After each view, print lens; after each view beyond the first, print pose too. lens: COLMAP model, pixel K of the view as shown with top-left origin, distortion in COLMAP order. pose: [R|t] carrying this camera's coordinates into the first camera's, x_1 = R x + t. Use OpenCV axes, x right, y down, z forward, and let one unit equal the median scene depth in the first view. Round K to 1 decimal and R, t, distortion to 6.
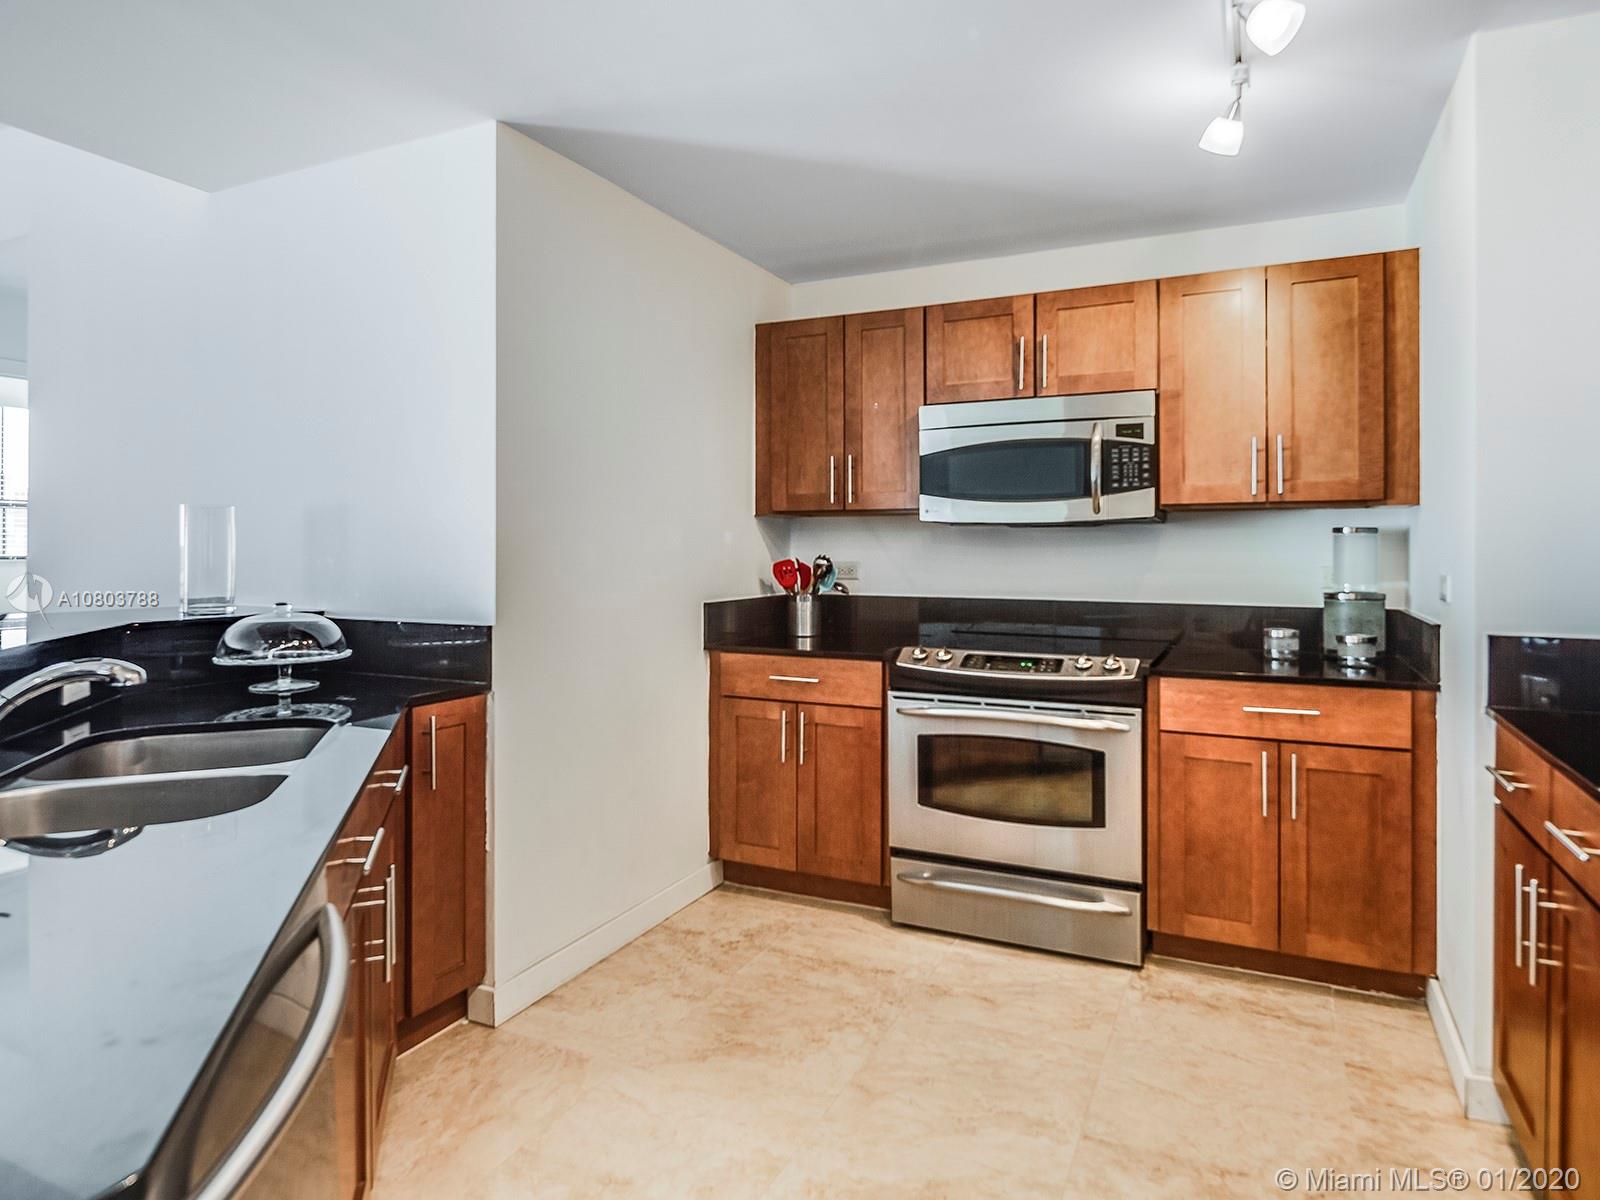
lens RADIAL K [[850.6, 0, 764.7], [0, 850.6, 551.2], [0, 0, 1]] dist [0.001127, 0.000155]
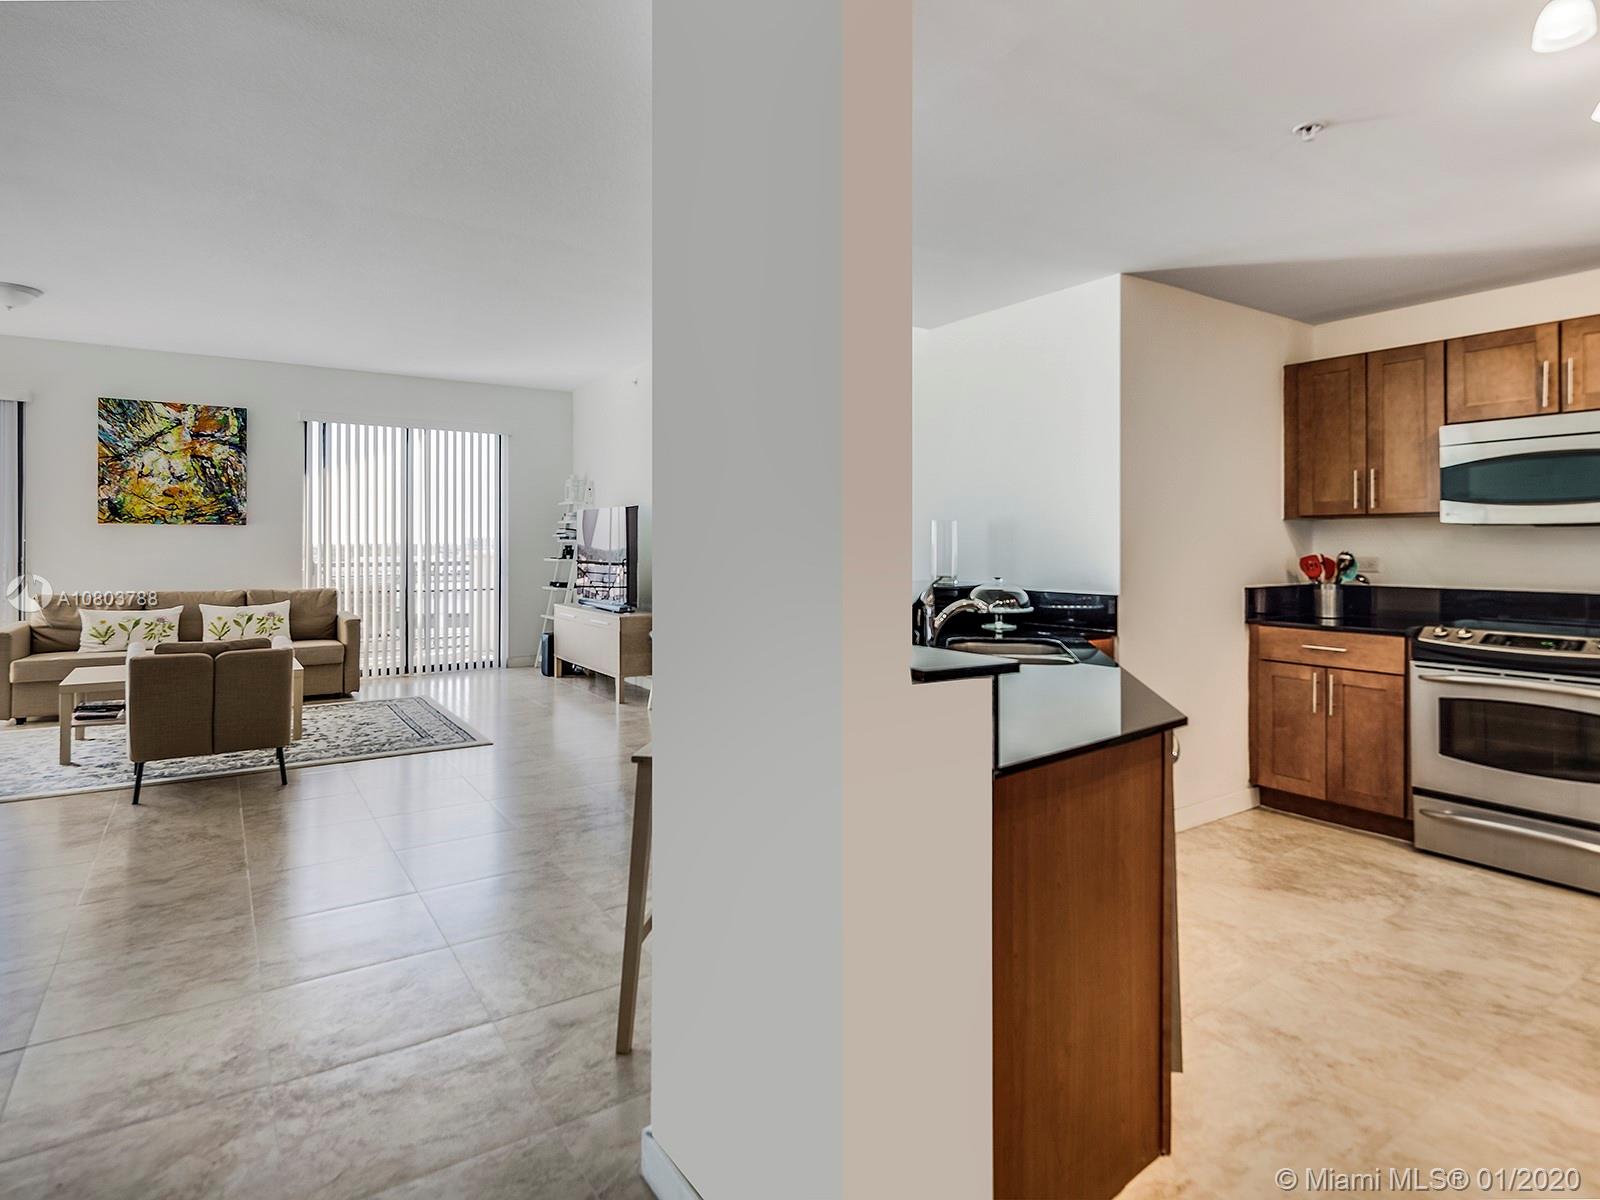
lens RADIAL K [[912.6, 0, 824.6], [0, 912.6, 542.0], [0, 0, 1]] dist [-0.001067, -0.003320]
pose [[0.915583, -0.000642, -0.402129, -0.099430], [-0.002212, 0.999976, -0.006633, 0.001754], [0.402123, 0.006963, 0.915559, -0.543914]]
